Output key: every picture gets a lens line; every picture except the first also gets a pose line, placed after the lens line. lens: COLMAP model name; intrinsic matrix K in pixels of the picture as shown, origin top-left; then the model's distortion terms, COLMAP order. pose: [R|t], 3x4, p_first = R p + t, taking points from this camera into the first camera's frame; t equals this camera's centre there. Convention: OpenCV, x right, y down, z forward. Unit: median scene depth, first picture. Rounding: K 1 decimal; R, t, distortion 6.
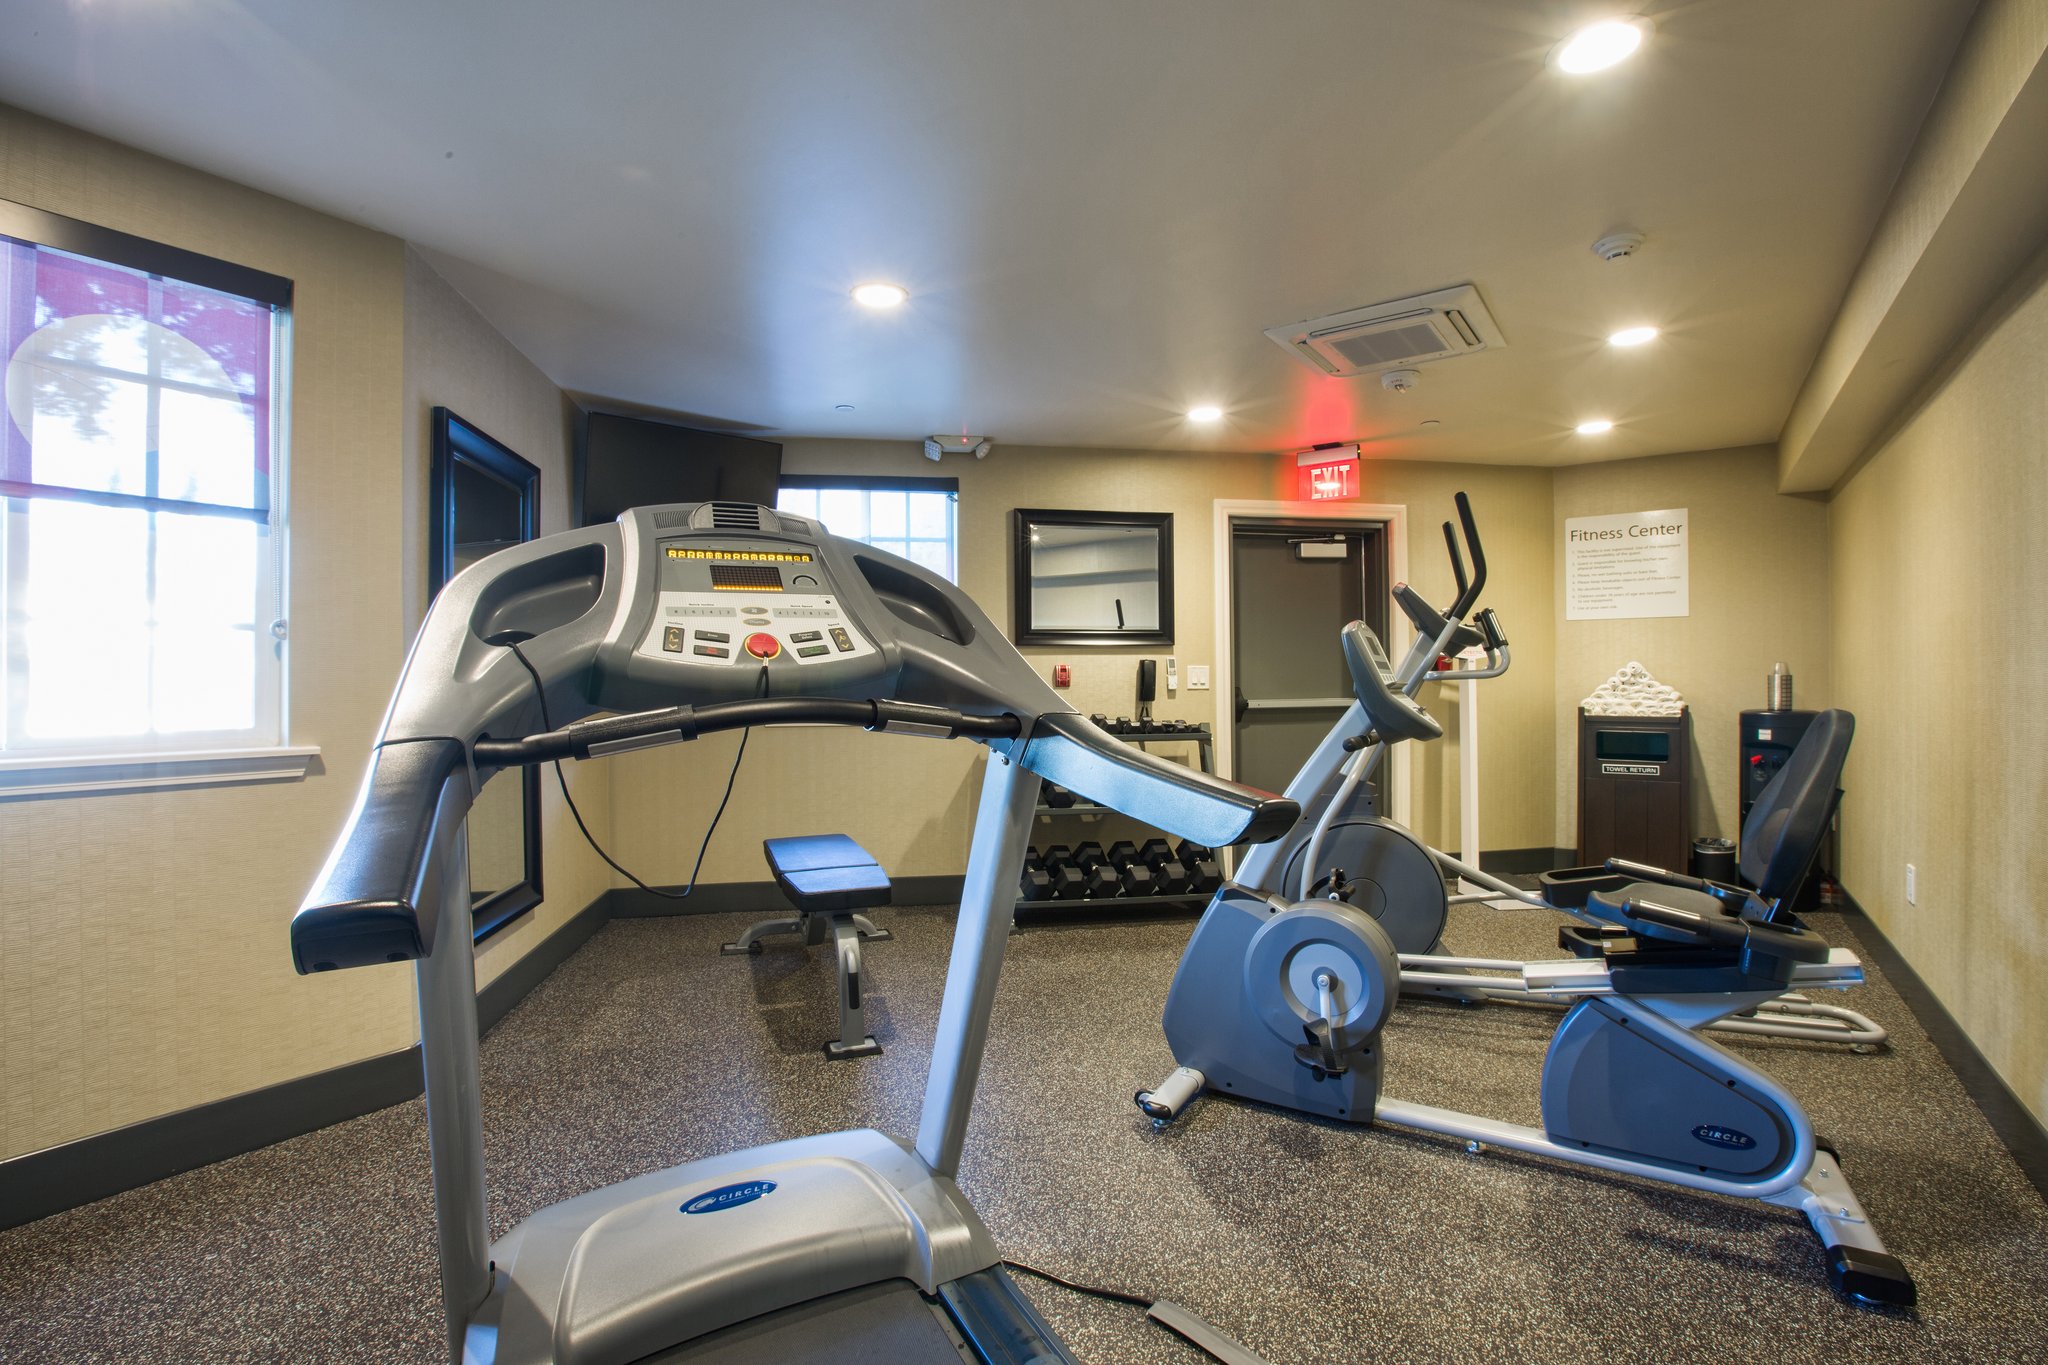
lens RADIAL K [[930.1, 0, 1029.8], [0, 930.1, 692.3], [0, 0, 1]] dist [-0.038524, 0.002384]
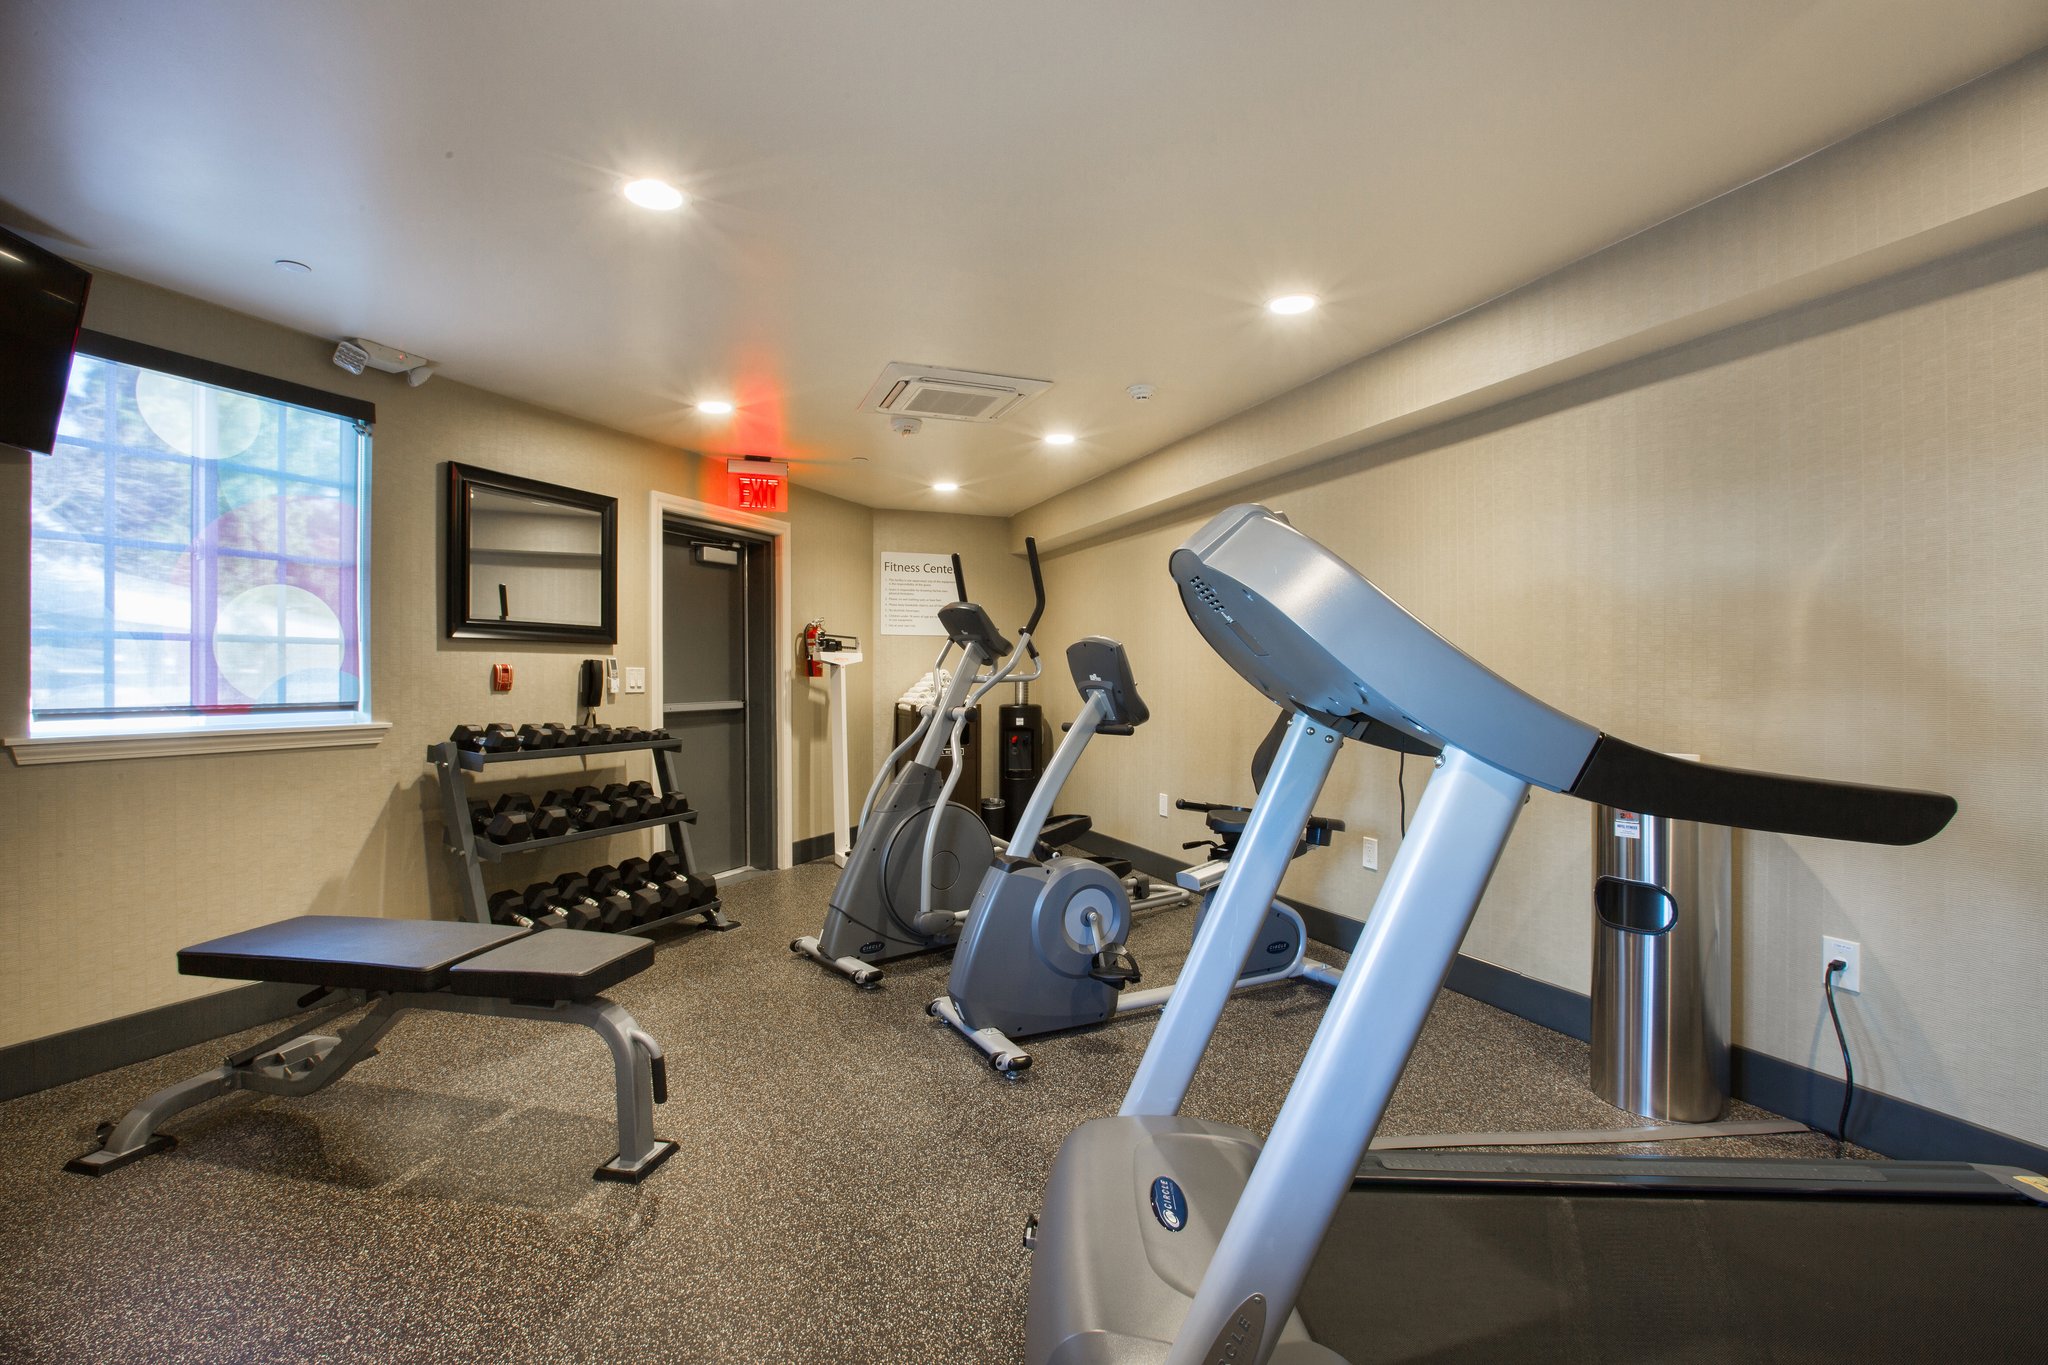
lens RADIAL K [[930.1, 0, 1030.5], [0, 930.1, 676.6], [0, 0, 1]] dist [-0.038524, 0.002384]
pose [[0.523926, 0.006180, 0.851741, -0.400129], [0.010747, 0.999846, -0.013865, -0.002220], [-0.851696, 0.016418, 0.523779, 0.188985]]
